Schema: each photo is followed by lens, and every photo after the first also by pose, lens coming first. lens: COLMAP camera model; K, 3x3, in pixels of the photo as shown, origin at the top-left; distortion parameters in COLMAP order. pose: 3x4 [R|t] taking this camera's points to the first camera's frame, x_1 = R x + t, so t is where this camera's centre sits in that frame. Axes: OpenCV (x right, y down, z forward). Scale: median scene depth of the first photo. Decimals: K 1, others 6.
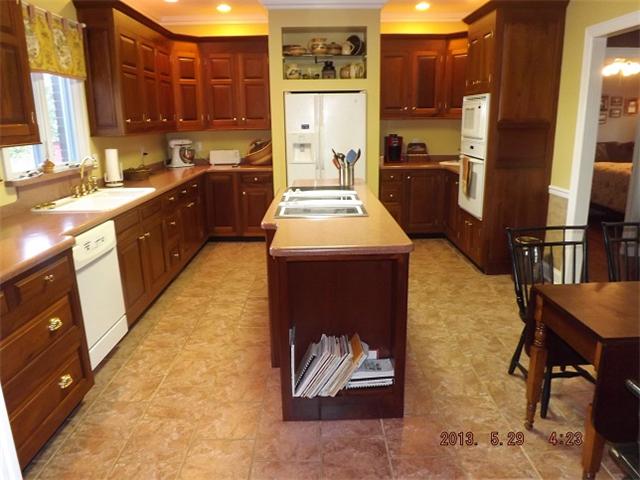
lens RADIAL K [[483.6, 0, 322.9], [0, 483.6, 237.7], [0, 0, 1]] dist [-0.008228, -0.006892]
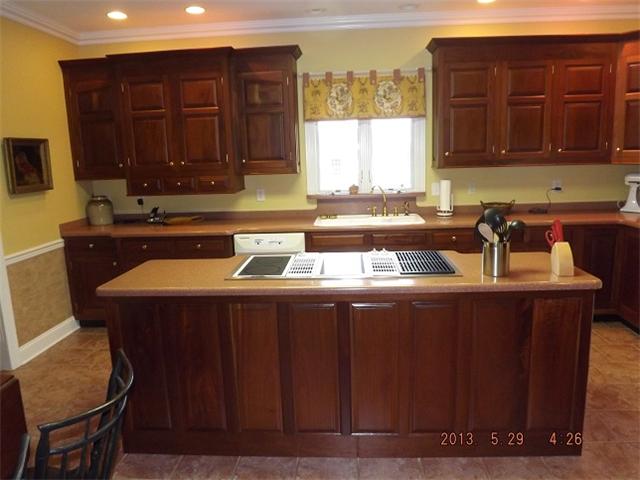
lens RADIAL K [[483.6, 0, 322.9], [0, 483.6, 237.7], [0, 0, 1]] dist [-0.008228, -0.006892]
pose [[-0.069349, 0.190323, -0.979269, 0.612776], [-0.209754, 0.956906, 0.200831, -0.214778], [0.975292, 0.219333, -0.026440, 0.783529]]
